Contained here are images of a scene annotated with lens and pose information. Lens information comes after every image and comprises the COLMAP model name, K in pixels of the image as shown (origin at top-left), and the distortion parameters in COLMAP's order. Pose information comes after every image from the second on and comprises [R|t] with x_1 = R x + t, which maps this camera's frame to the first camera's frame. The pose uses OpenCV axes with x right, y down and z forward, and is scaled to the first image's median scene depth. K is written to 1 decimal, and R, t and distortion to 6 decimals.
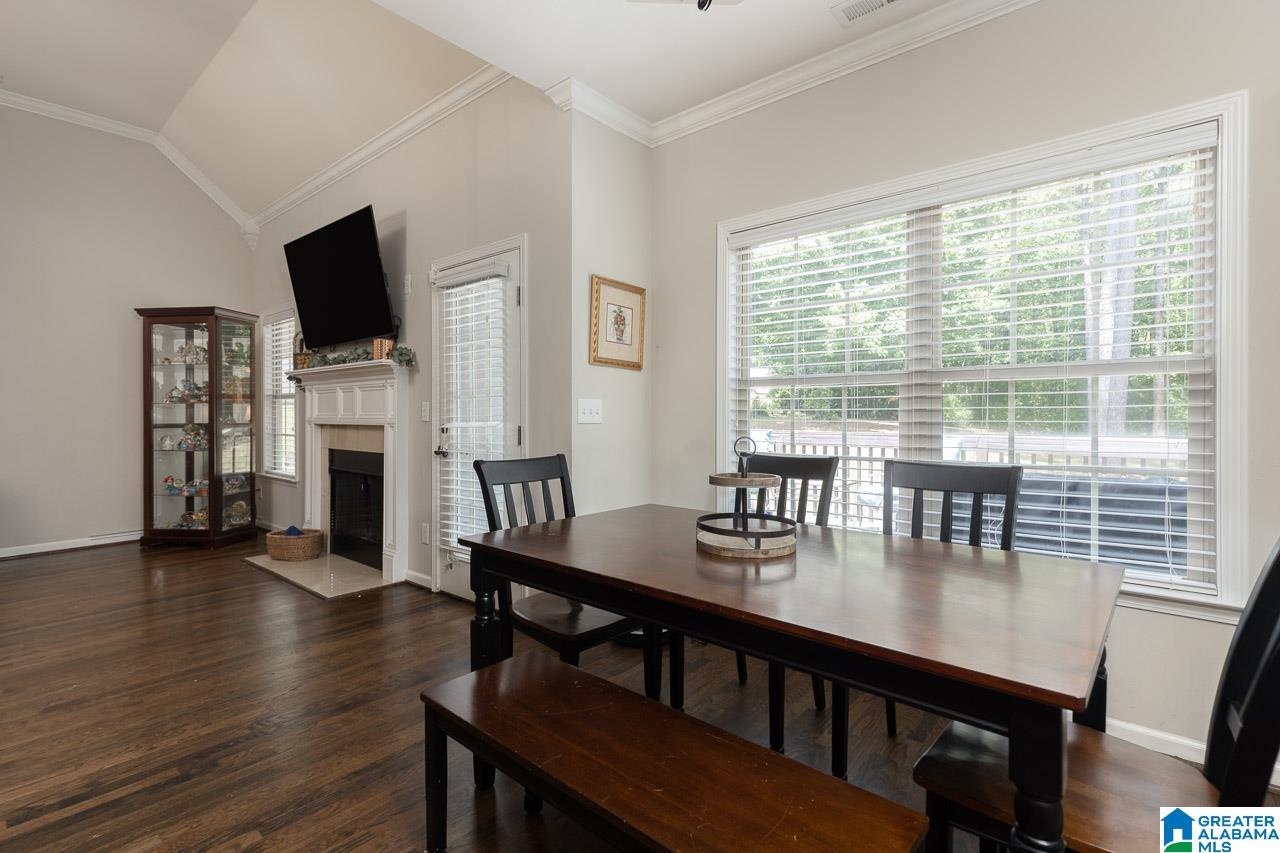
lens RADIAL K [[598.0, 0, 631.6], [0, 598.0, 413.9], [0, 0, 1]] dist [0.000075, -0.000082]
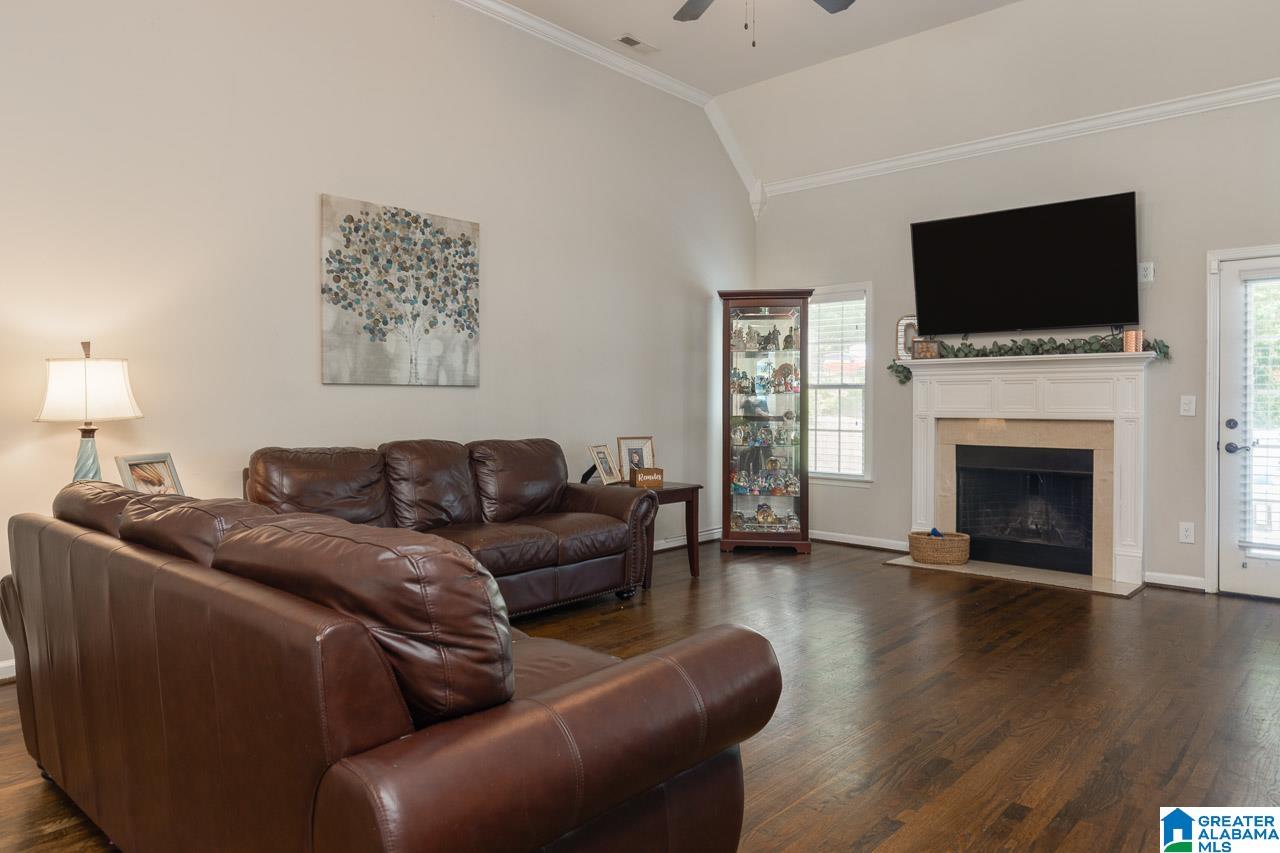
lens RADIAL K [[823.2, 0, 643.9], [0, 823.2, 409.9], [0, 0, 1]] dist [-0.007617, -0.001353]
pose [[0.999904, 0.004887, -0.012957, -1.108561], [-0.004838, 0.999981, 0.003747, 0.001033], [0.012975, -0.003684, 0.999909, -0.306774]]
